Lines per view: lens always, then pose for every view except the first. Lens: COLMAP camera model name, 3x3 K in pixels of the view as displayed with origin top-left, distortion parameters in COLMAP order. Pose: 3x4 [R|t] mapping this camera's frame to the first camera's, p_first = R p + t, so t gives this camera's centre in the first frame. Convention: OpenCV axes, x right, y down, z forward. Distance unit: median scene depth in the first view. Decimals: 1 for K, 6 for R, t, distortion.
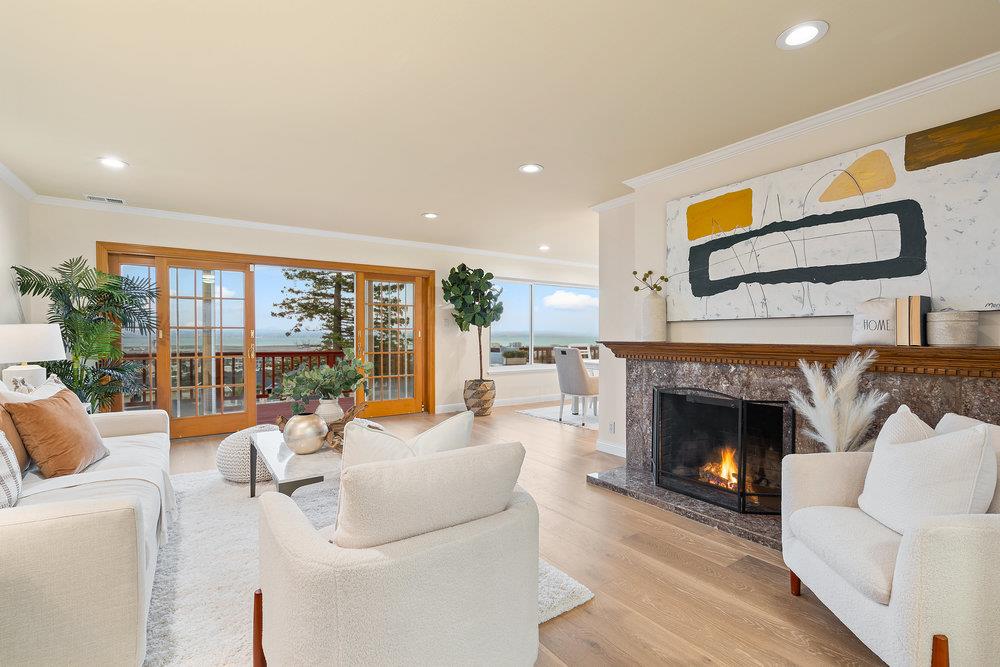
lens RADIAL K [[457.7, 0, 501.3], [0, 457.7, 348.3], [0, 0, 1]] dist [-0.000241, -0.000024]
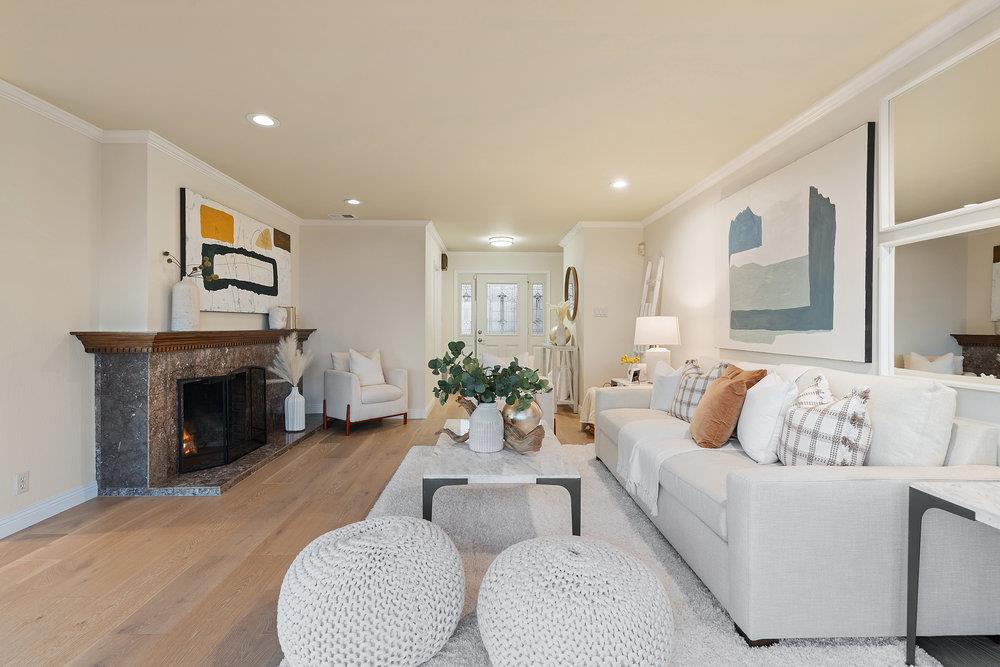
lens RADIAL K [[452.8, 0, 500.0], [0, 452.8, 333.5], [0, 0, 1]] dist [-0.000257, -0.000002]
pose [[-0.837895, -0.012790, 0.545682, -0.816939], [0.009385, 0.999240, 0.037832, -0.043274], [-0.545751, 0.036820, -0.837138, 1.621153]]
